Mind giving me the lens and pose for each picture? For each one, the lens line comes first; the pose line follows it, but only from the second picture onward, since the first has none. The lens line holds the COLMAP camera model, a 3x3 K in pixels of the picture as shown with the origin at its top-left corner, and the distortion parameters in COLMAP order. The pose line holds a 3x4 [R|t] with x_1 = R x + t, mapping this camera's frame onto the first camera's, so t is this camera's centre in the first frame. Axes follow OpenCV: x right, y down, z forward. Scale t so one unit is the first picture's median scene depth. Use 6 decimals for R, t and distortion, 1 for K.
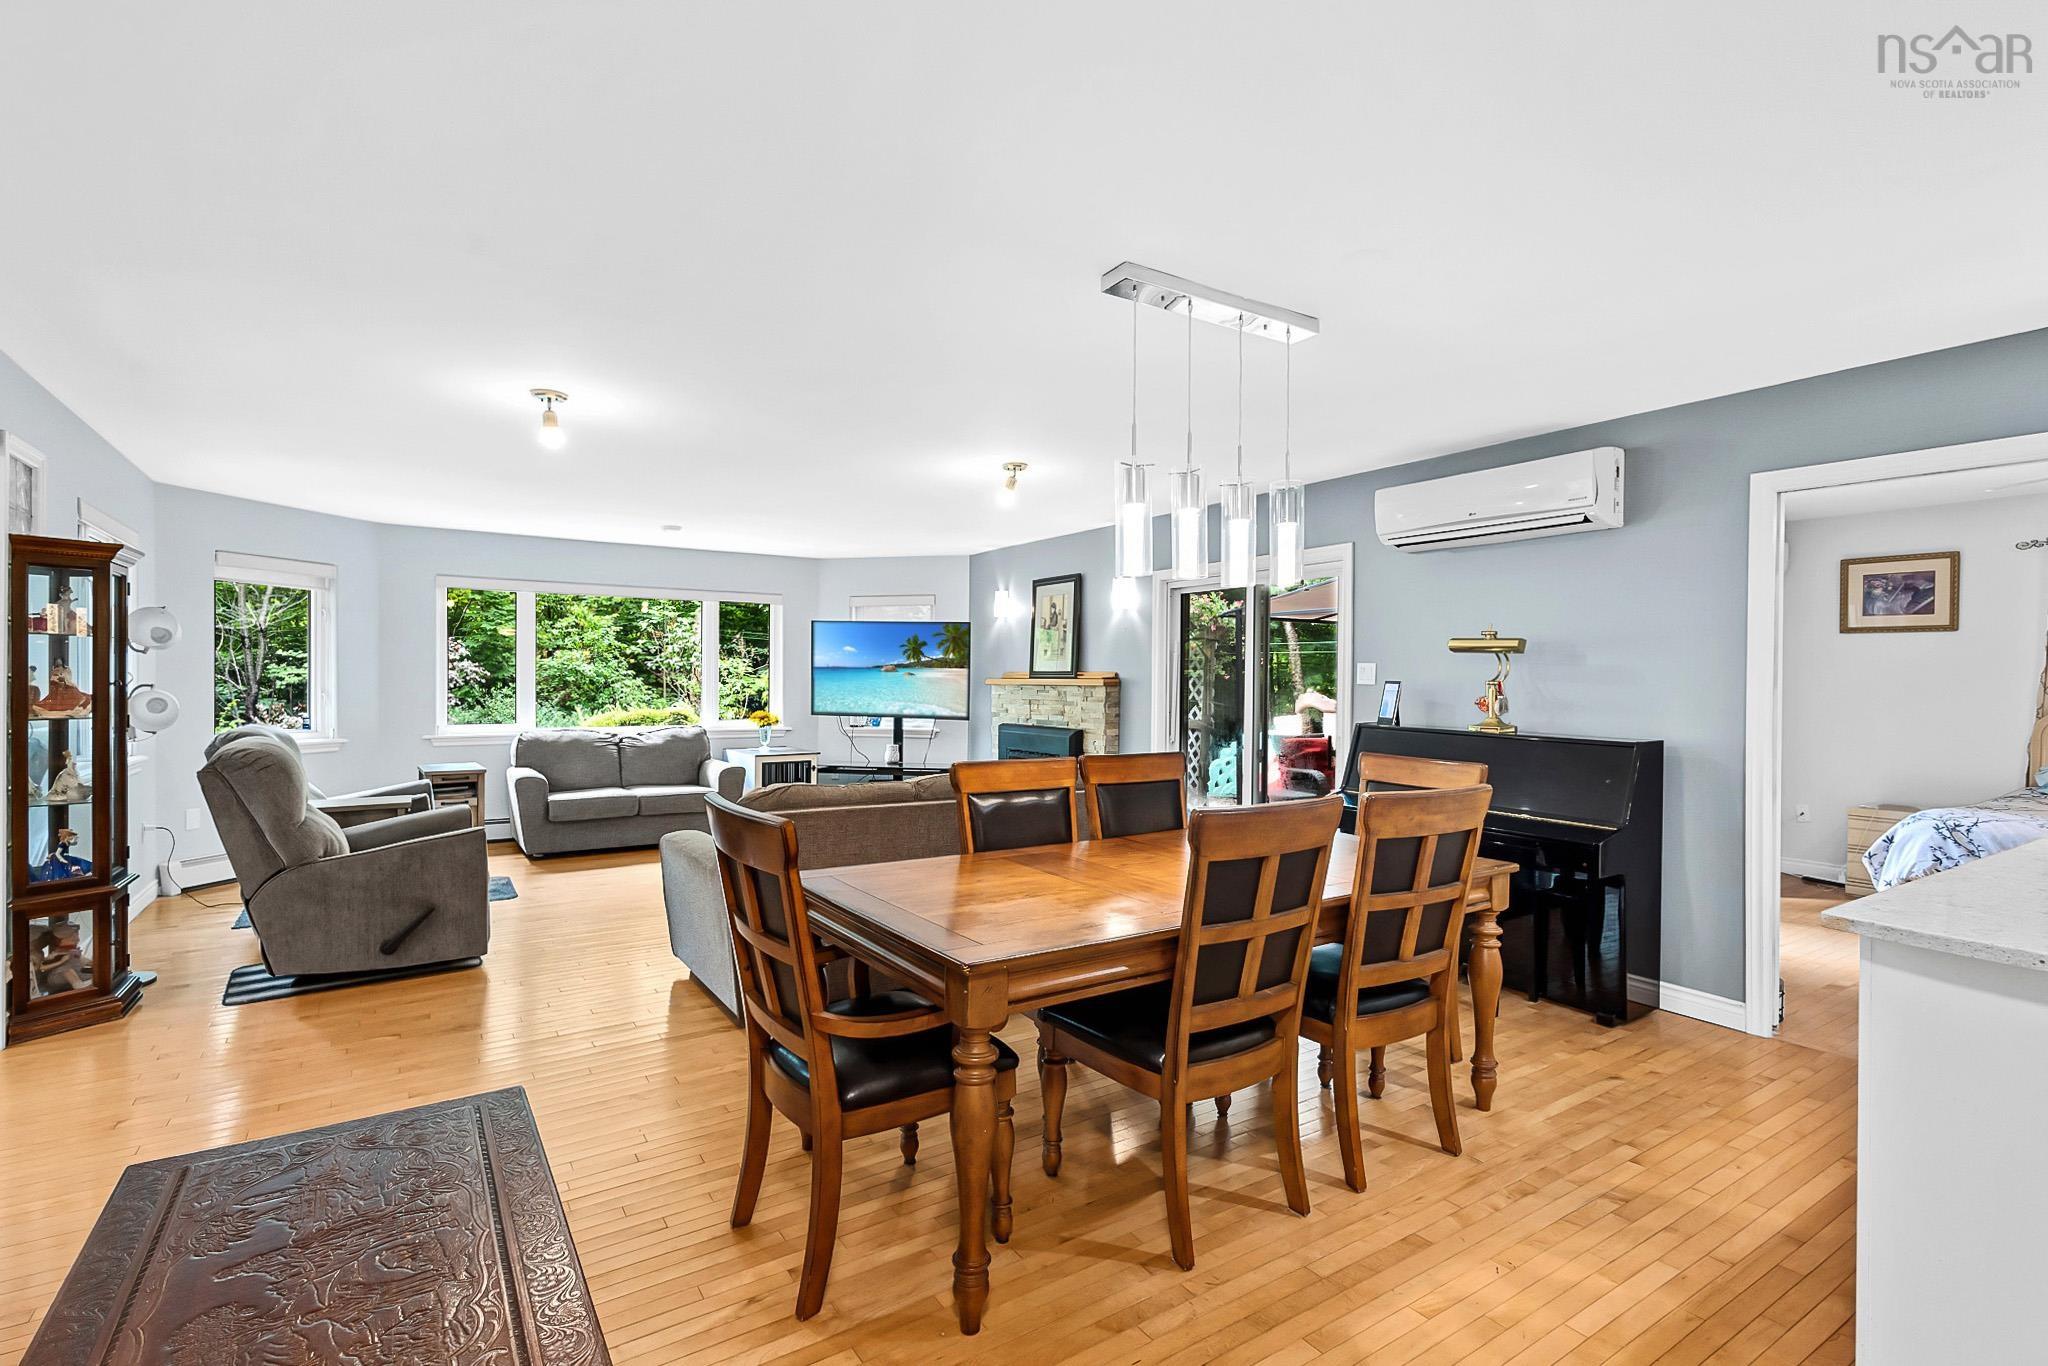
lens RADIAL K [[941.1, 0, 1026.6], [0, 941.1, 684.4], [0, 0, 1]] dist [0.010571, -0.001931]
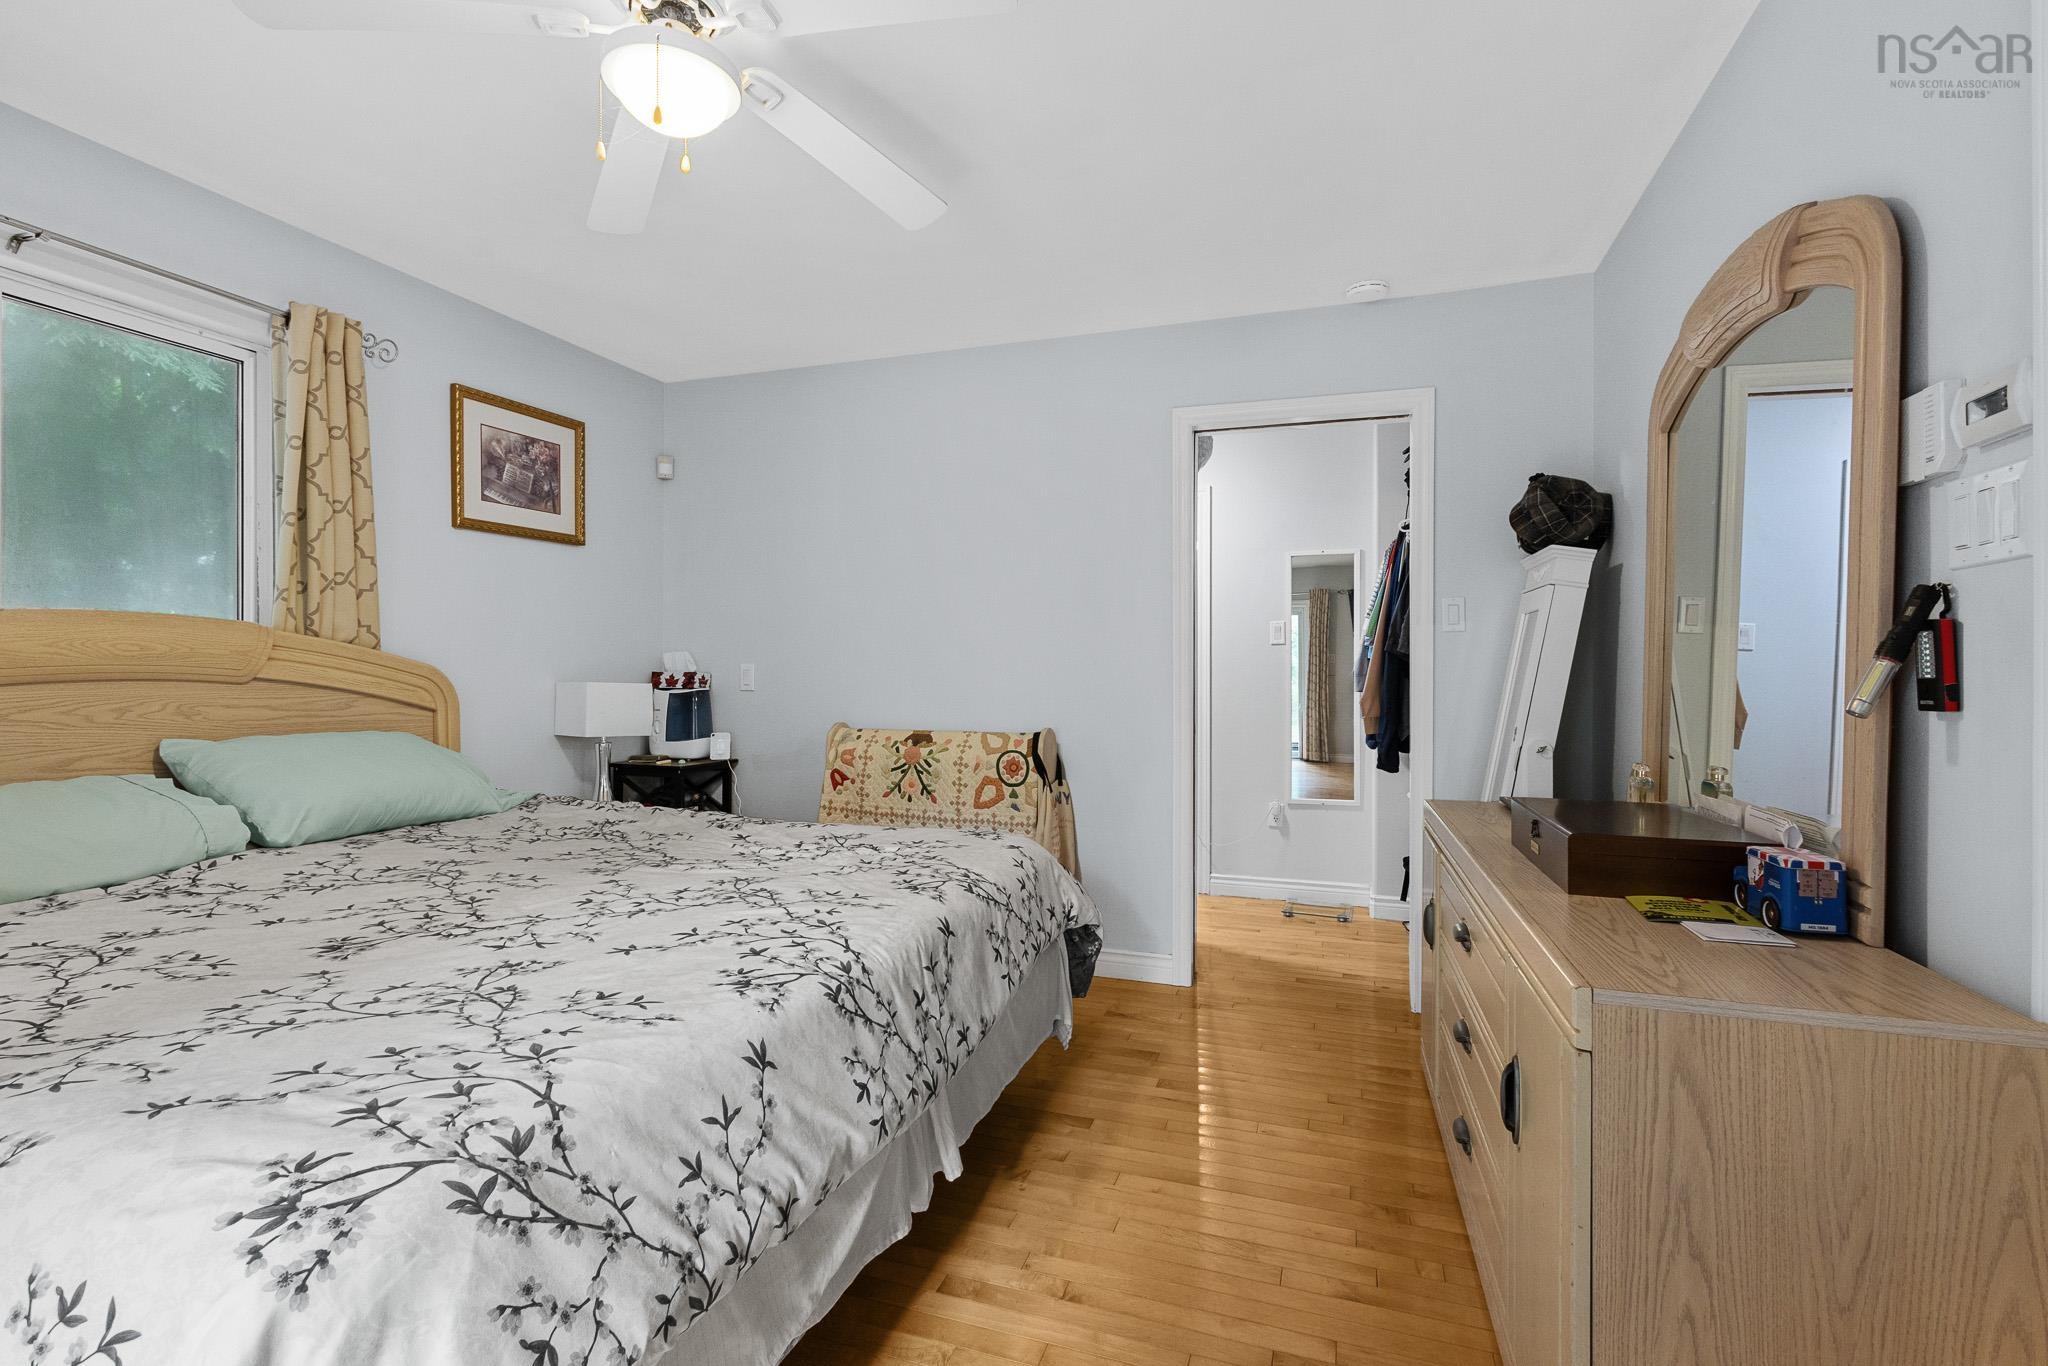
lens RADIAL K [[941.1, 0, 1029.4], [0, 941.1, 682.2], [0, 0, 1]] dist [0.010571, -0.001931]
pose [[-0.609499, -0.013318, 0.792675, 0.455278], [-0.001936, 0.999881, 0.015311, 0.024530], [-0.792785, 0.007797, -0.609452, 0.638057]]
